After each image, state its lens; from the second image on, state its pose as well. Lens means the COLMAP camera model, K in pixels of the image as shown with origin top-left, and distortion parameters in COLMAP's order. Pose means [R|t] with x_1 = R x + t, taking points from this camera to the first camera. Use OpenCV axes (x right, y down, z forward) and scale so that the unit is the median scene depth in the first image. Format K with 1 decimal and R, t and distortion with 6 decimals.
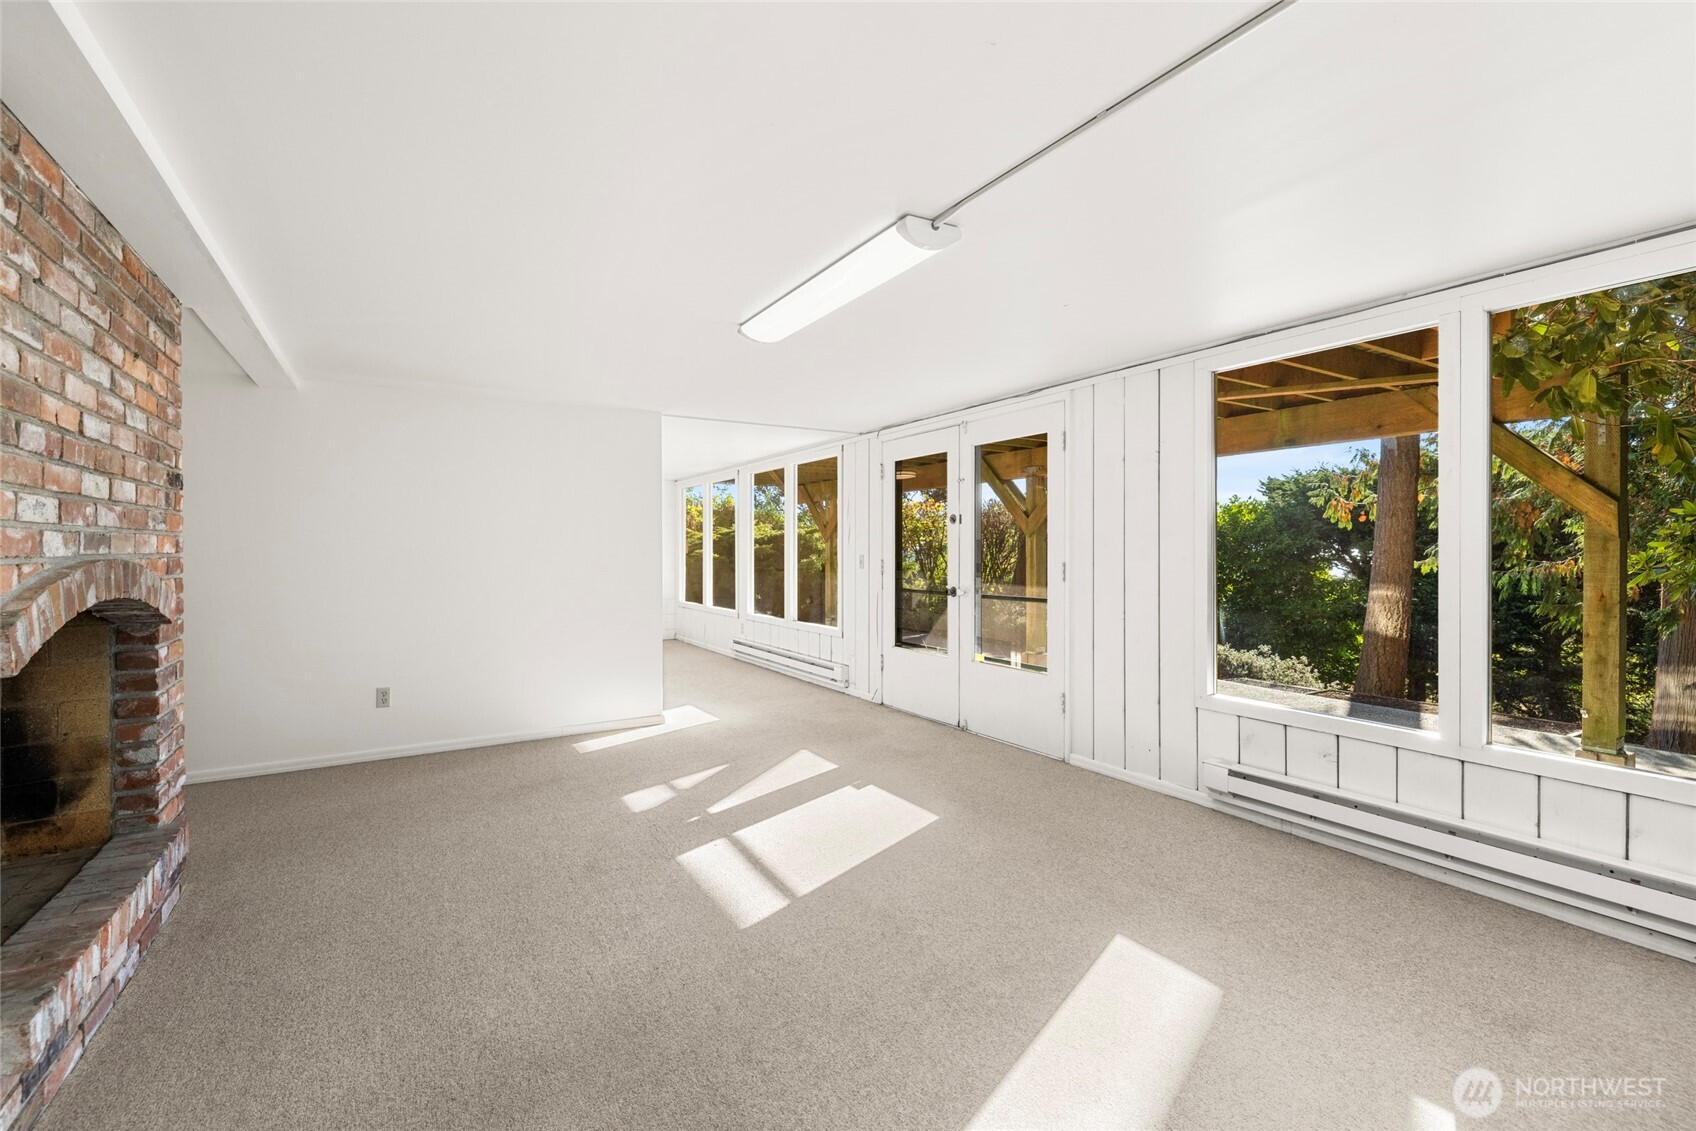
lens RADIAL K [[734.2, 0, 843.6], [0, 734.2, 542.4], [0, 0, 1]] dist [-0.000055, -0.000001]
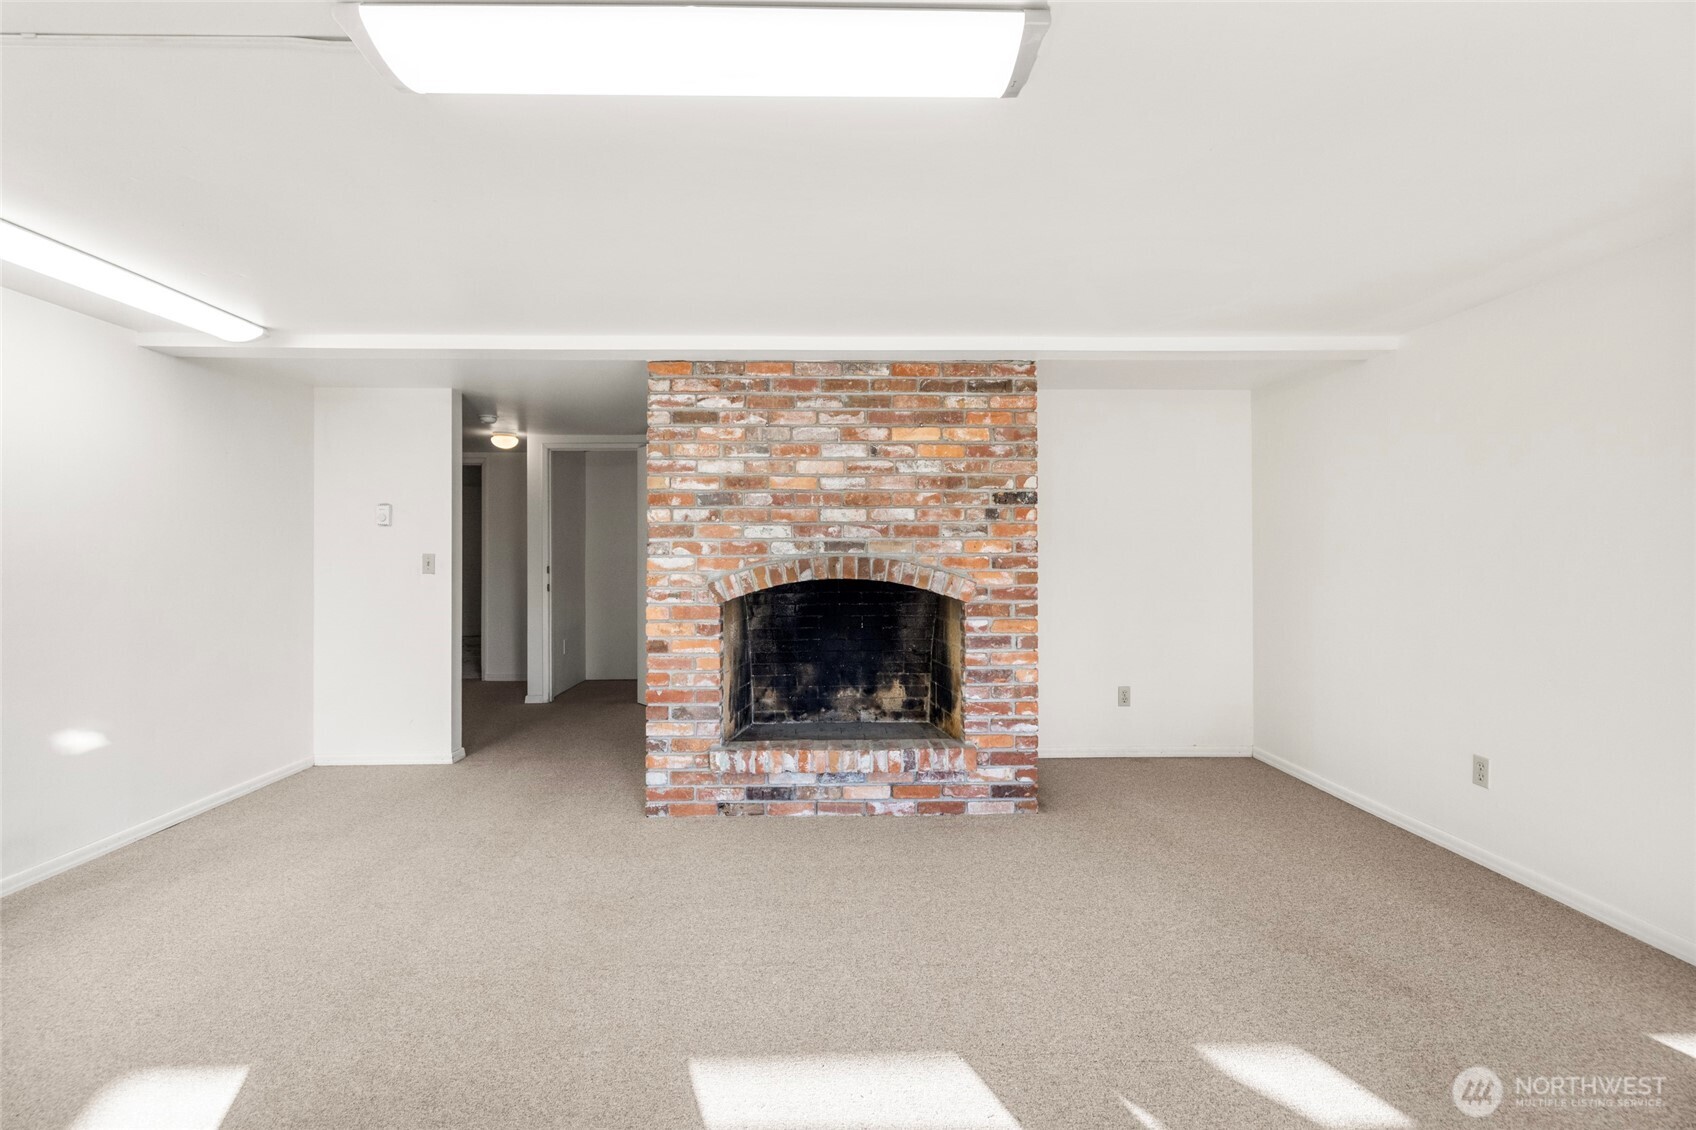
lens RADIAL K [[734.2, 0, 843.6], [0, 734.2, 541.9], [0, 0, 1]] dist [-0.000055, -0.000001]
pose [[-0.479051, 0.006199, -0.877765, 0.525640], [0.010984, 0.999939, 0.001067, -0.013793], [0.877718, -0.009130, -0.479090, 1.766143]]
